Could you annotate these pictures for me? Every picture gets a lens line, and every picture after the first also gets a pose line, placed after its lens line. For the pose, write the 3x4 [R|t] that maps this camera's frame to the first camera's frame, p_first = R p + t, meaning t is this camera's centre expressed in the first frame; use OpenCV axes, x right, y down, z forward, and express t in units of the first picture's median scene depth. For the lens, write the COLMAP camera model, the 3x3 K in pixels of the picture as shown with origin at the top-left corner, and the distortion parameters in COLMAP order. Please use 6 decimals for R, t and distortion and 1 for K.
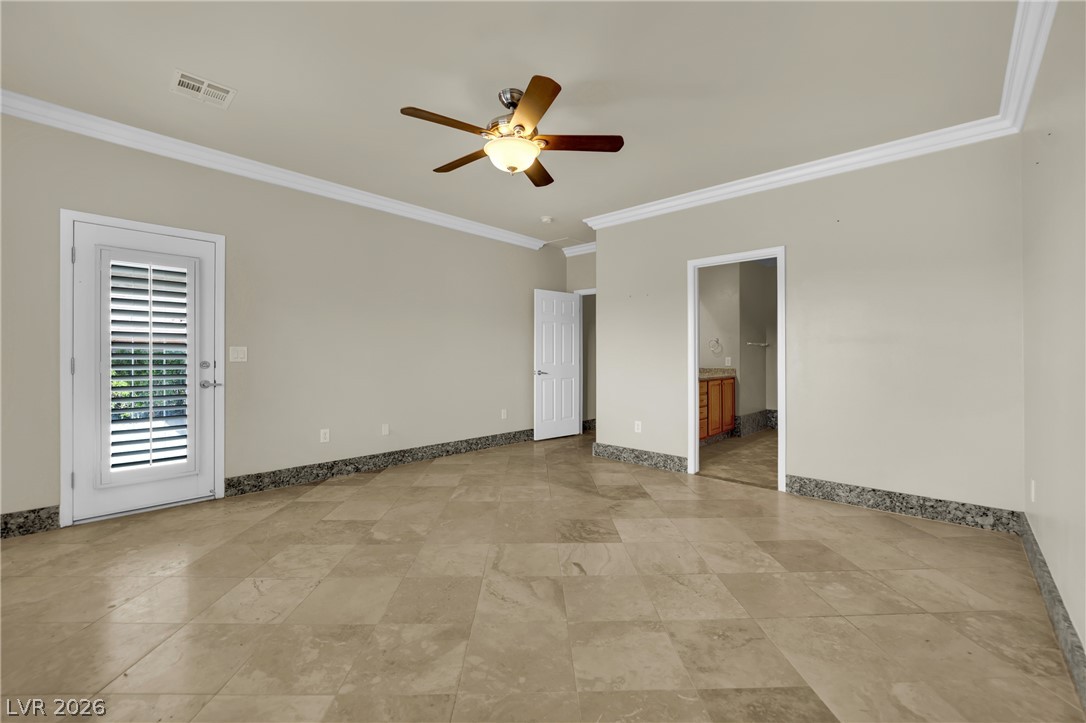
lens RADIAL K [[446.7, 0, 546.3], [0, 446.7, 357.8], [0, 0, 1]] dist [-0.019504, 0.000318]
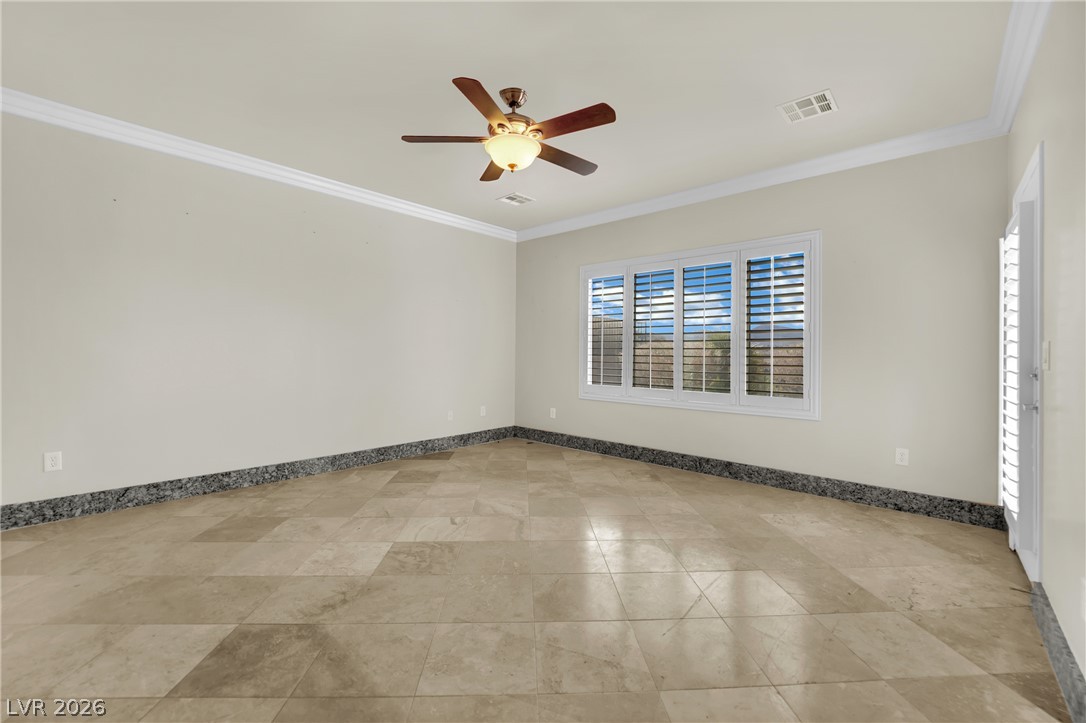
lens RADIAL K [[446.7, 0, 546.3], [0, 446.7, 357.8], [0, 0, 1]] dist [-0.019504, 0.000318]
pose [[-0.999649, -0.013196, -0.022953, -0.131444], [-0.013573, 0.999775, 0.016319, -0.006421], [0.022732, 0.016625, -0.999603, 1.959640]]
